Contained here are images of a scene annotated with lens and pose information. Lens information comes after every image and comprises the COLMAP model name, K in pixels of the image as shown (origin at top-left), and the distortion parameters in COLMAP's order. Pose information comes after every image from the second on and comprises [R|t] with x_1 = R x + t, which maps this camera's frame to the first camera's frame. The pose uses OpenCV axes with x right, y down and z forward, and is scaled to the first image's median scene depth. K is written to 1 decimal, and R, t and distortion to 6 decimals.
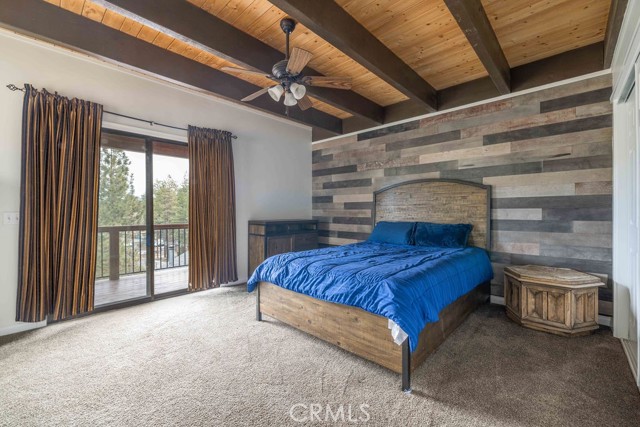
lens RADIAL K [[271.5, 0, 323.9], [0, 271.5, 211.1], [0, 0, 1]] dist [0.007670, 0.000199]
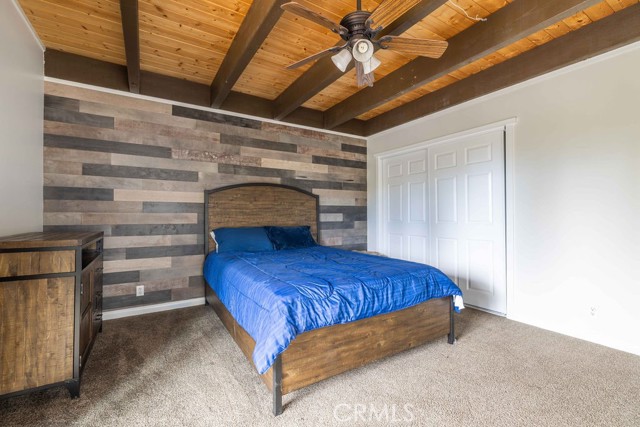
lens RADIAL K [[271.5, 0, 323.9], [0, 271.5, 211.1], [0, 0, 1]] dist [0.007670, 0.000199]
pose [[0.282868, 0.014126, 0.959055, -0.549946], [-0.000535, 0.999894, -0.014569, -0.000777], [-0.959159, 0.003608, 0.282846, 0.545248]]
